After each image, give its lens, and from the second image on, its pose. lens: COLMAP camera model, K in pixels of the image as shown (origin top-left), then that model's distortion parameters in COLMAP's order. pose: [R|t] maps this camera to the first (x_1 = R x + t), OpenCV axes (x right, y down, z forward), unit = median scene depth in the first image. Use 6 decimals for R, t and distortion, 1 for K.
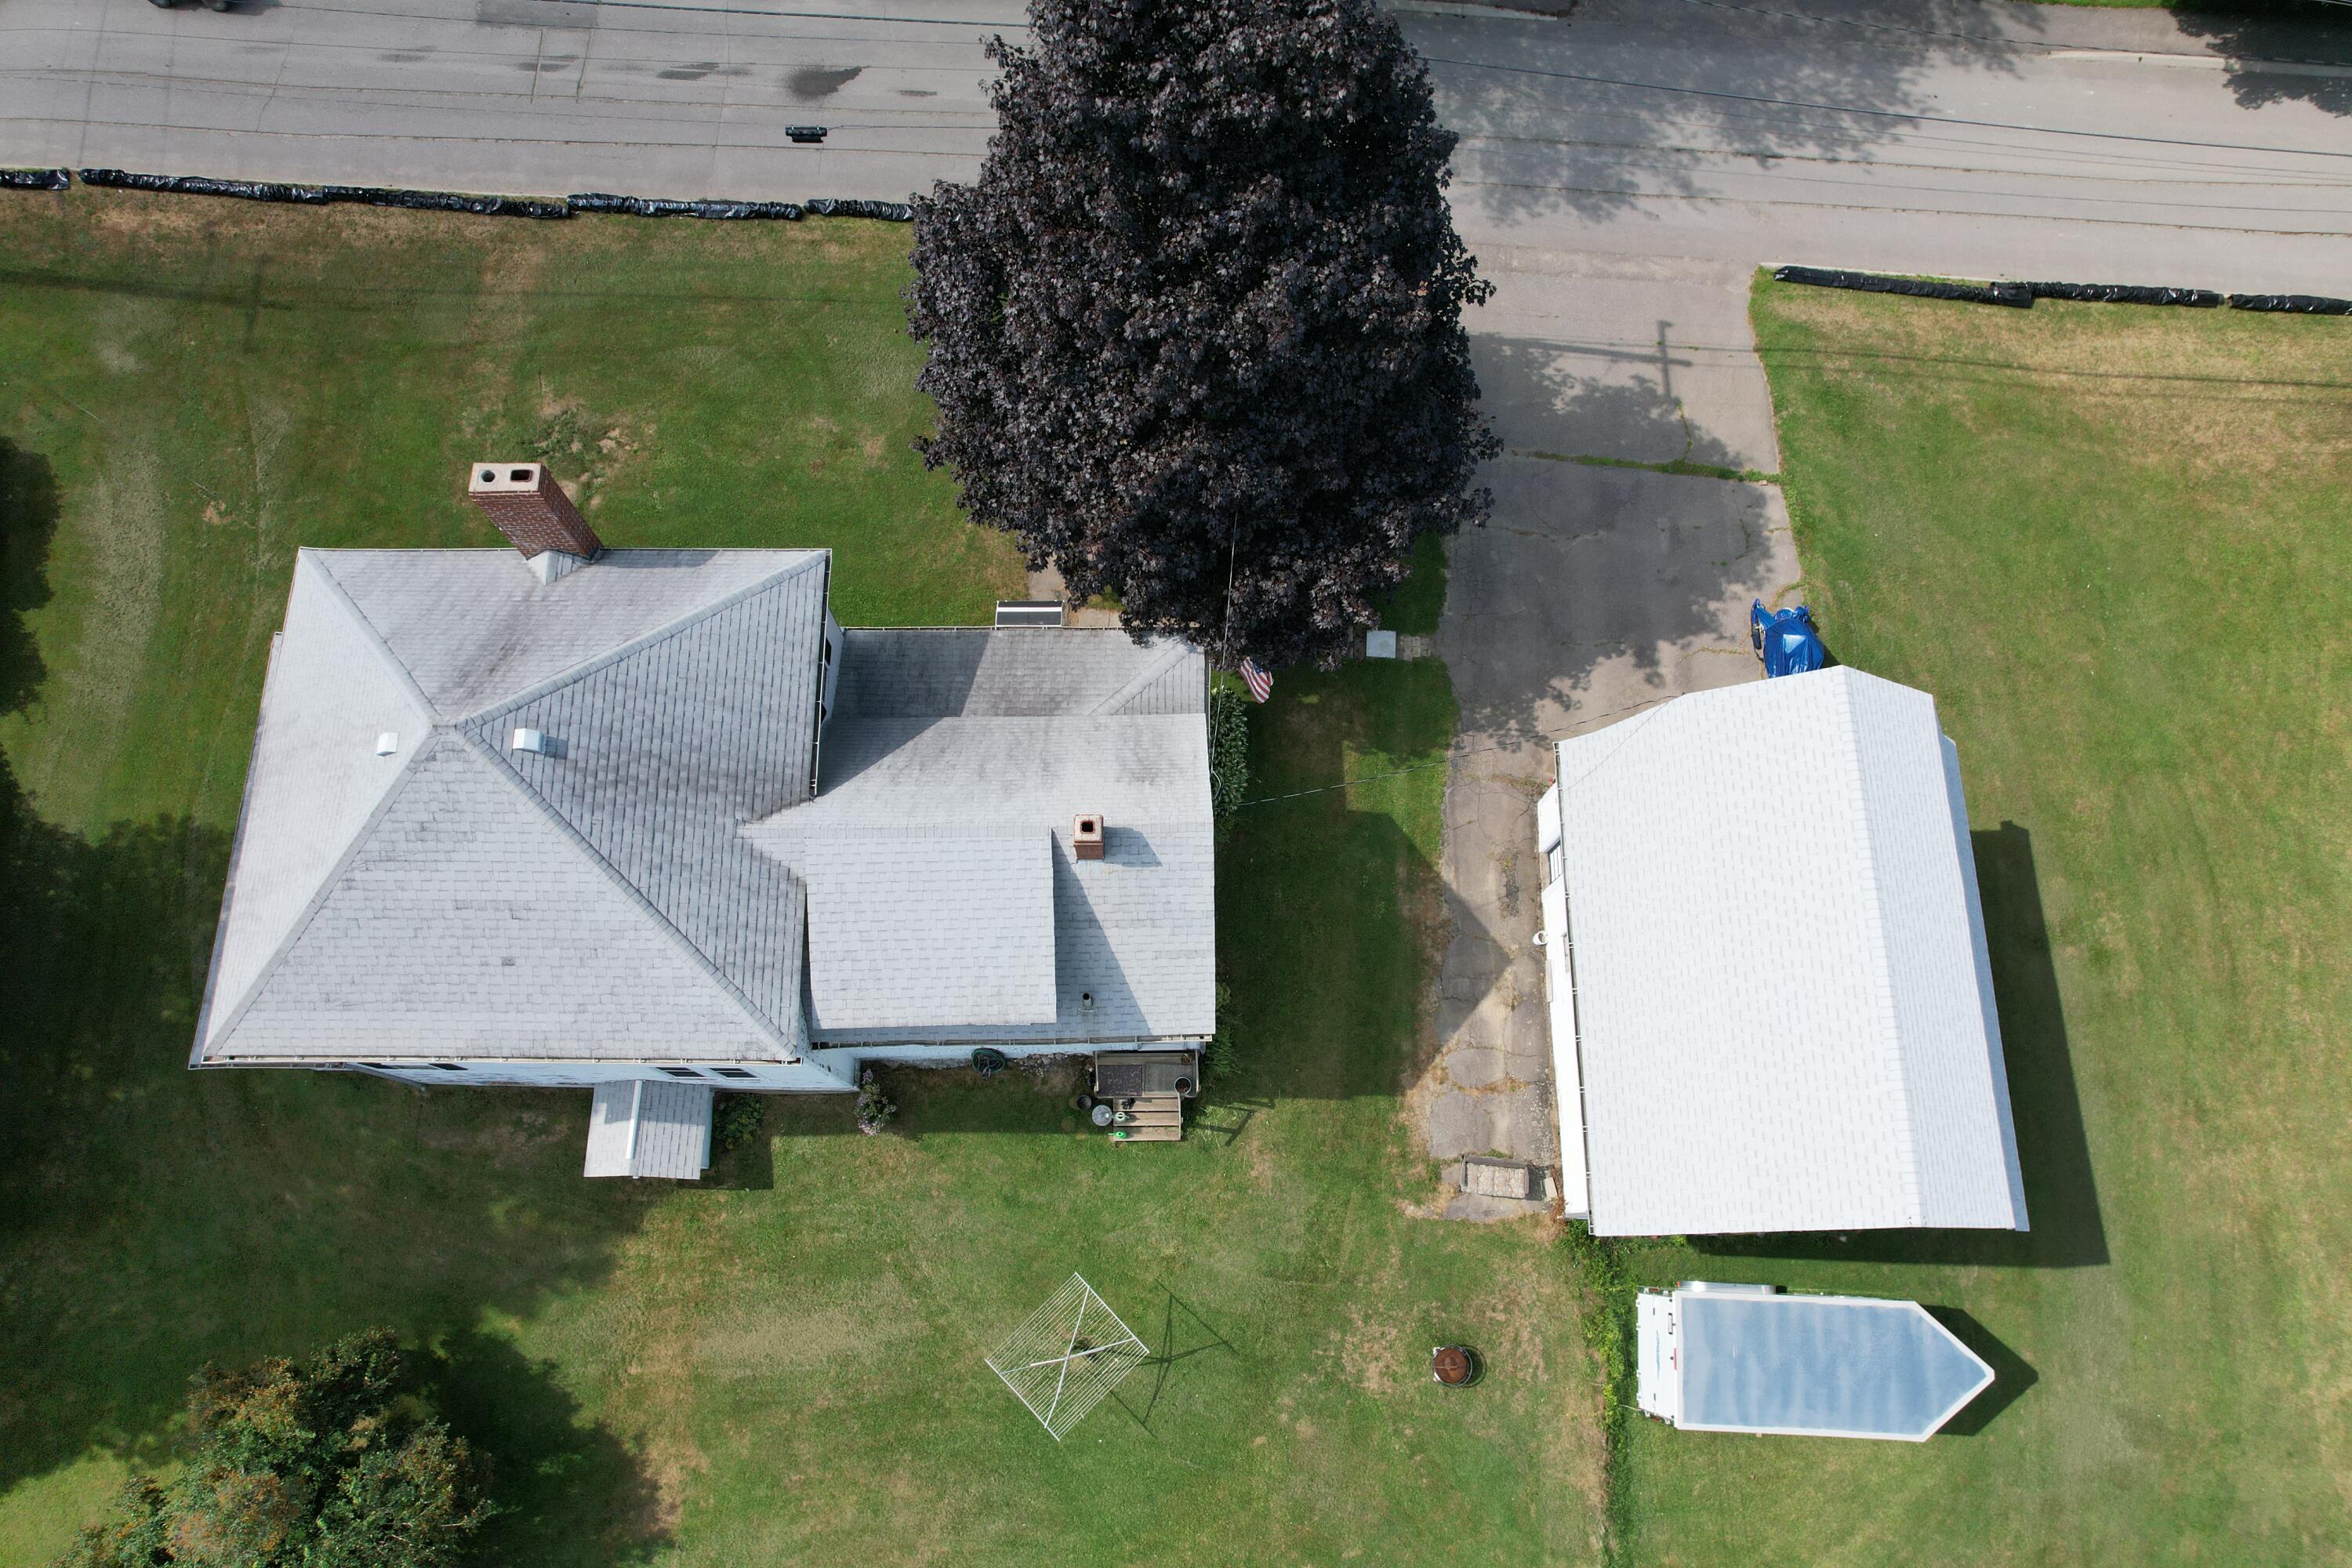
lens RADIAL K [[1501.8, 0, 1182.2], [0, 1501.8, 800.5], [0, 0, 1]] dist [-0.074842, 0.065390]
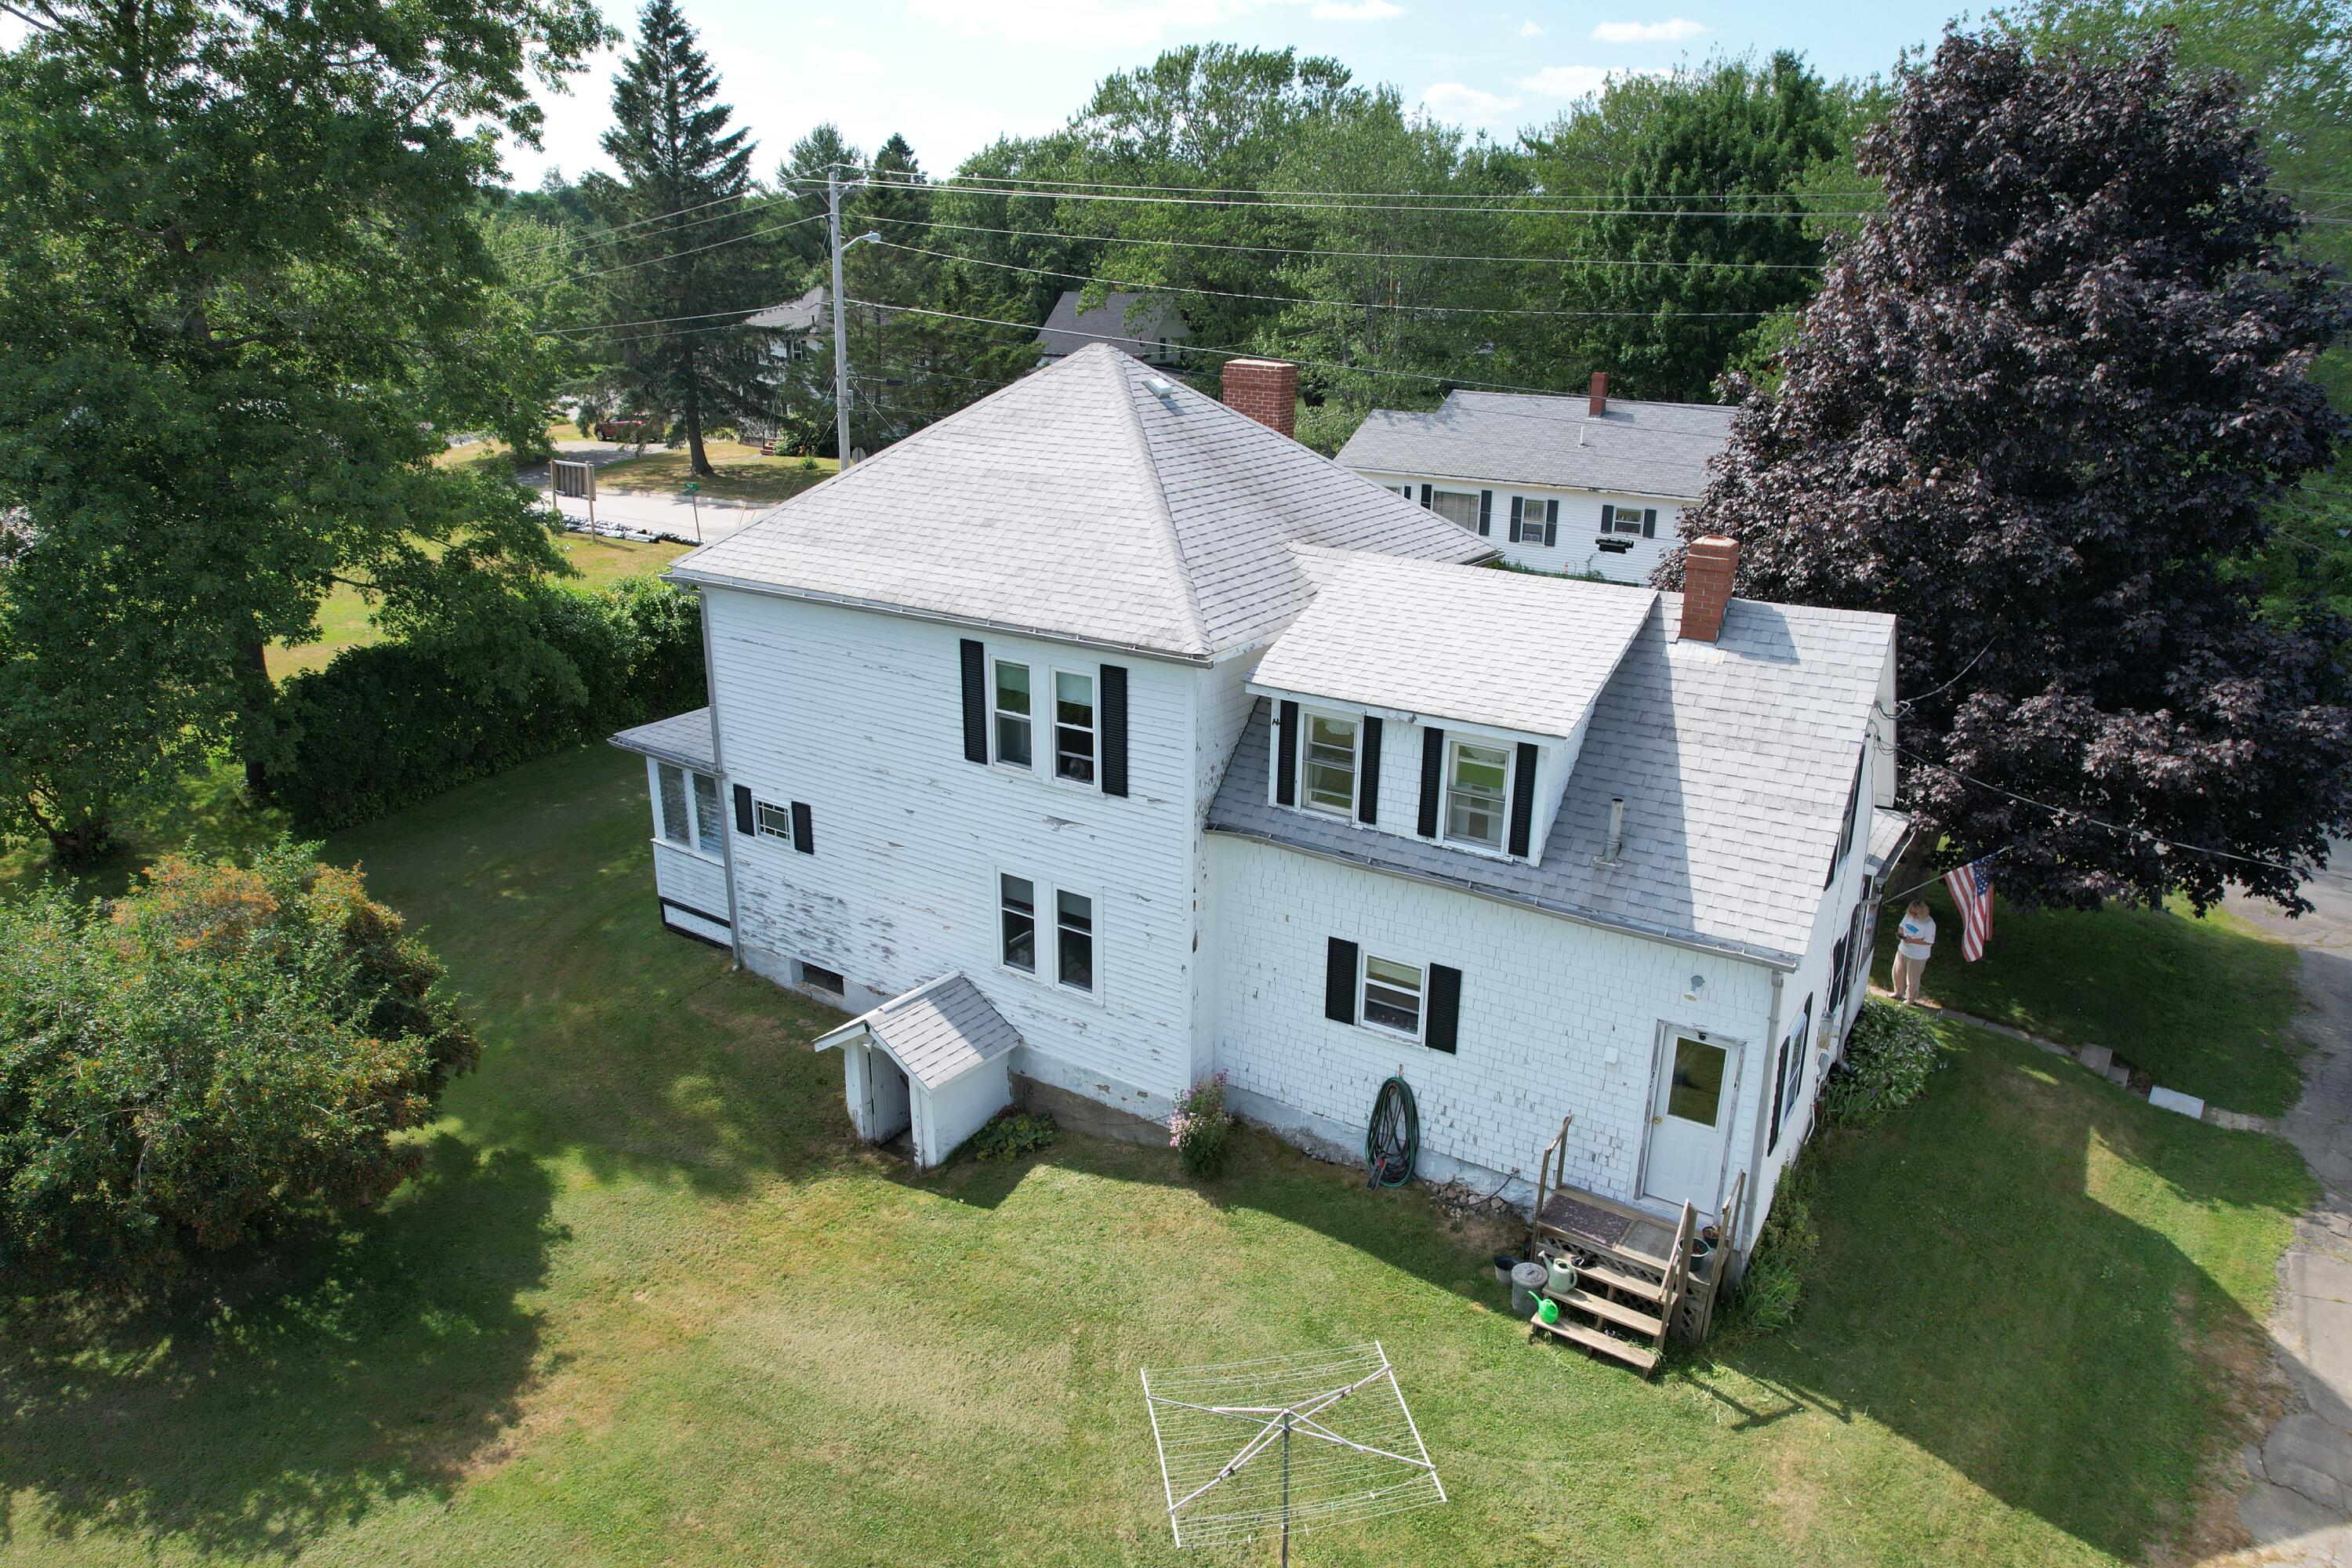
lens RADIAL K [[1501.8, 0, 1182.2], [0, 1501.8, 800.5], [0, 0, 1]] dist [-0.074842, 0.065390]
pose [[0.826117, 0.187414, -0.531419, 0.102700], [-0.538064, 0.542492, -0.645128, 0.545955], [0.167384, 0.818889, 0.549002, 0.527152]]
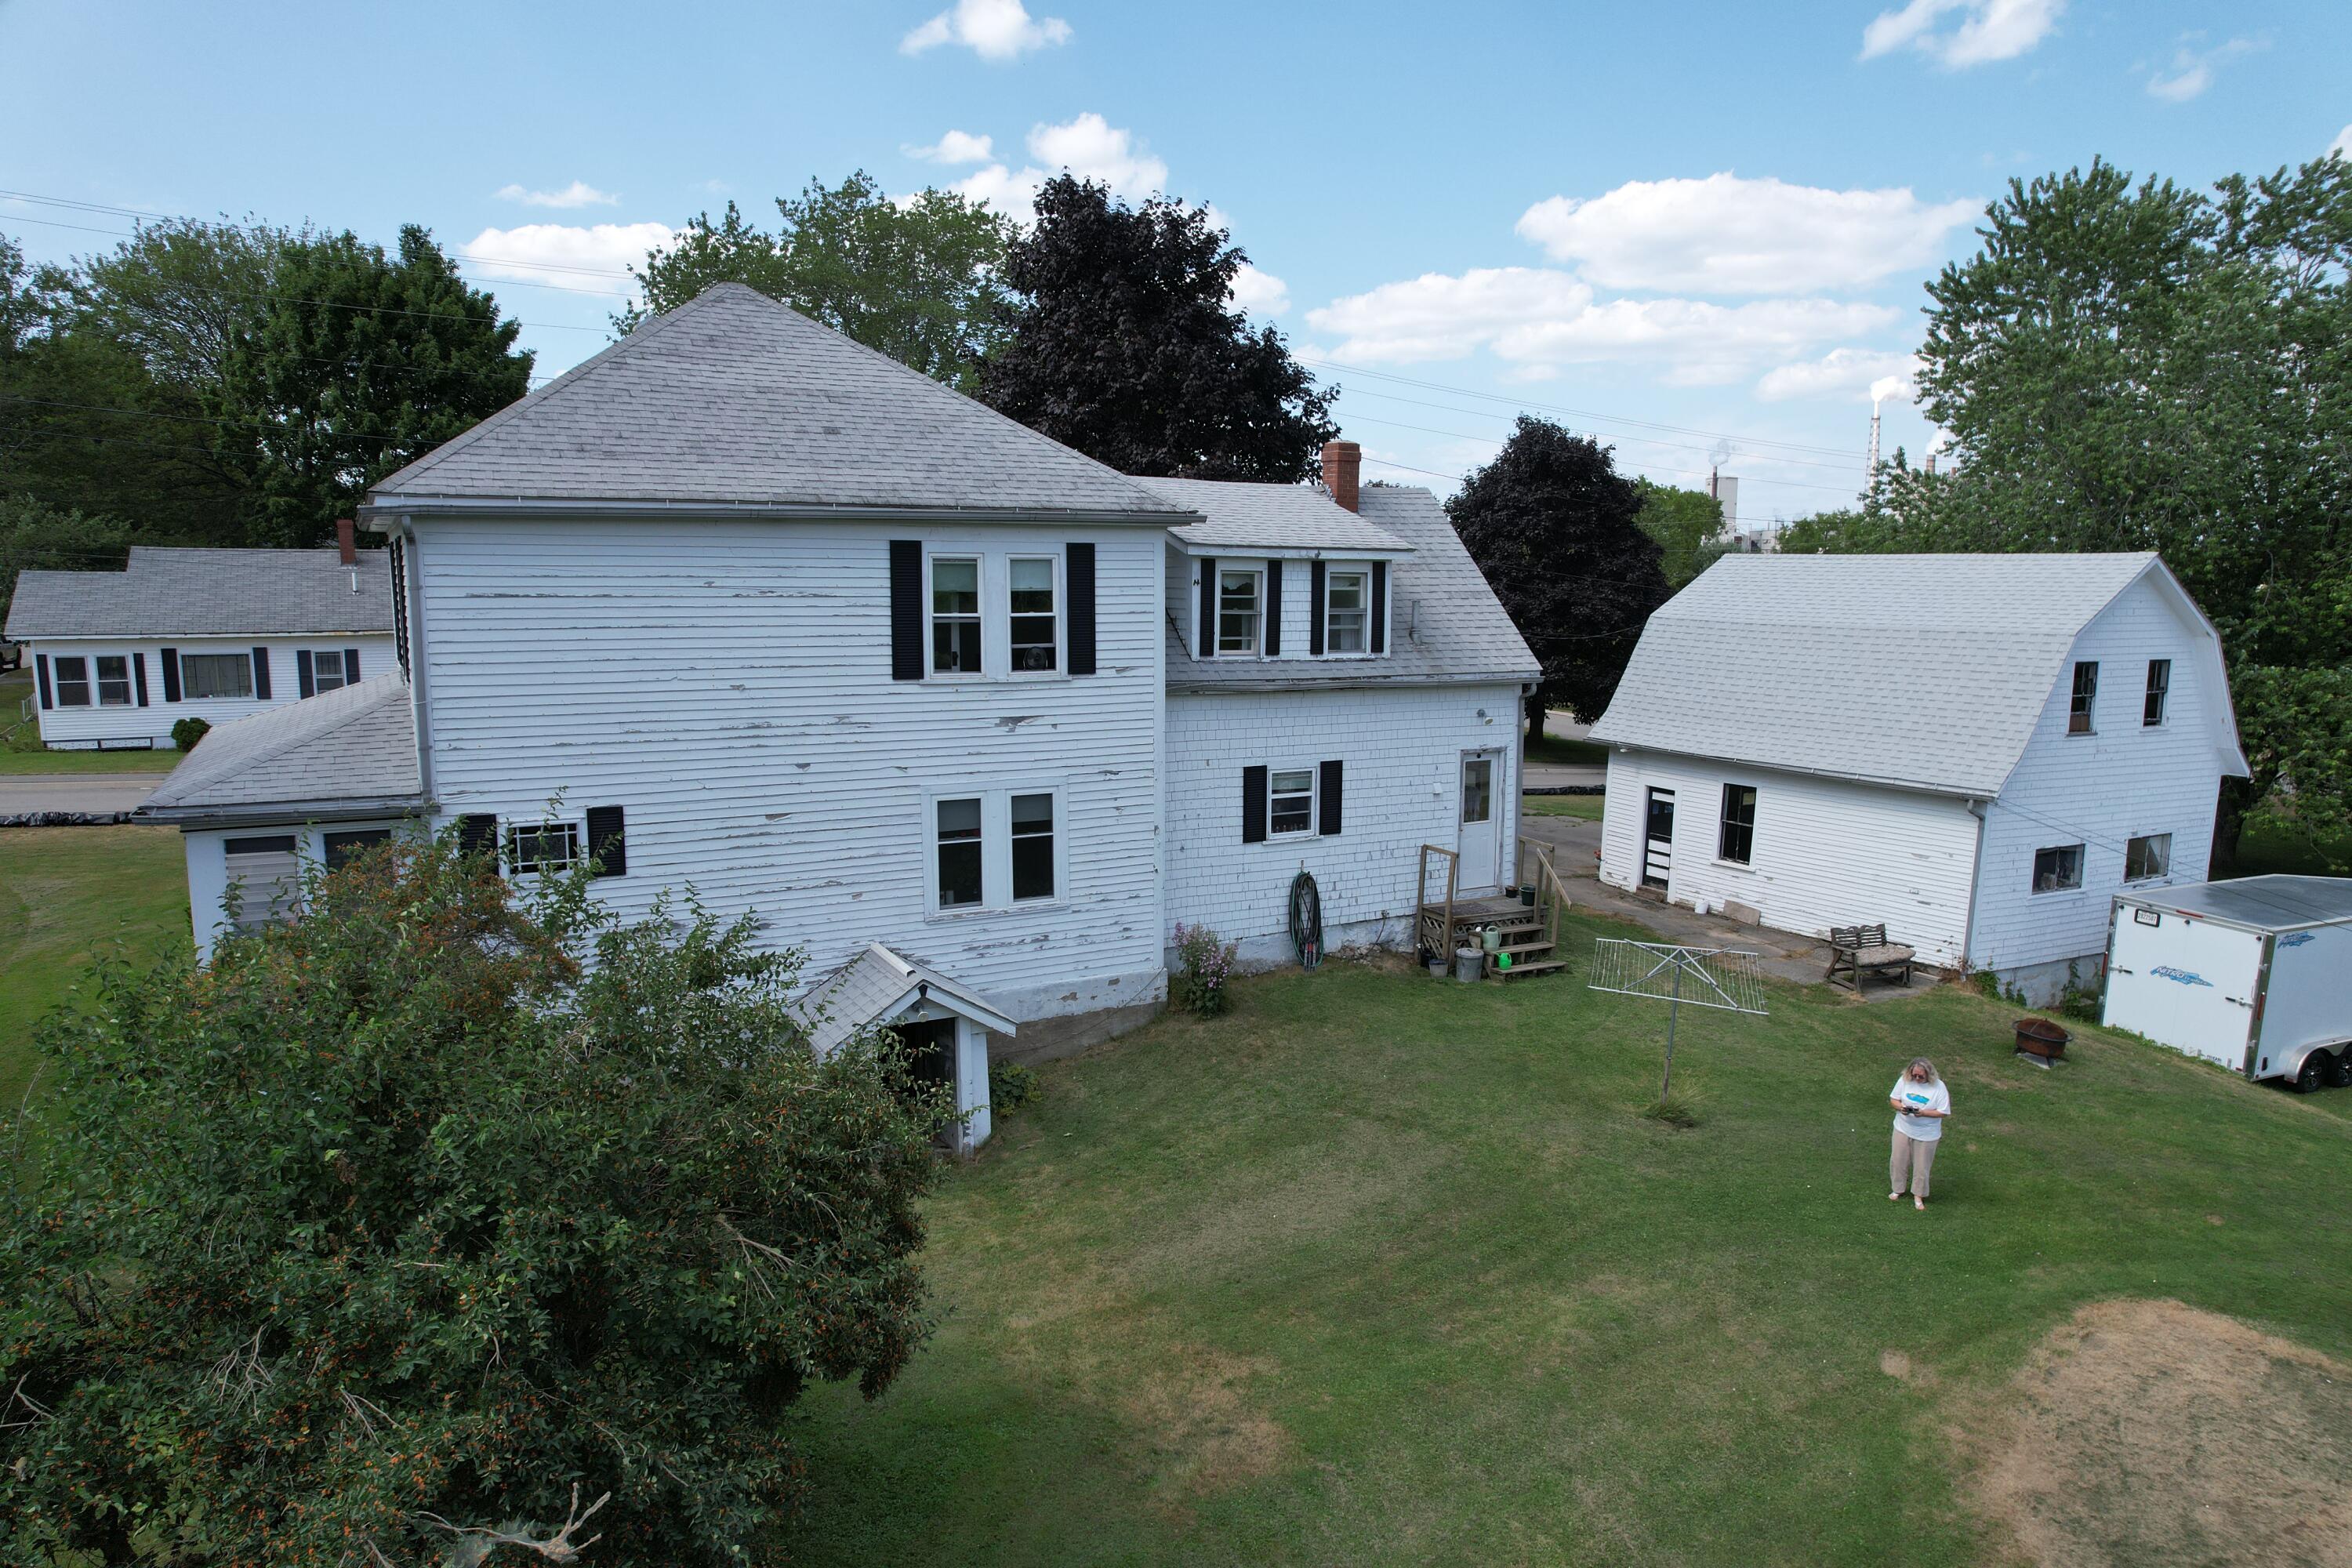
lens RADIAL K [[1501.8, 0, 1182.2], [0, 1501.8, 800.5], [0, 0, 1]] dist [-0.074842, 0.065390]
pose [[0.873992, -0.072239, 0.480541, -0.536708], [0.462653, 0.426157, -0.777394, 0.697494], [-0.148628, 0.901760, 0.405879, 0.648924]]
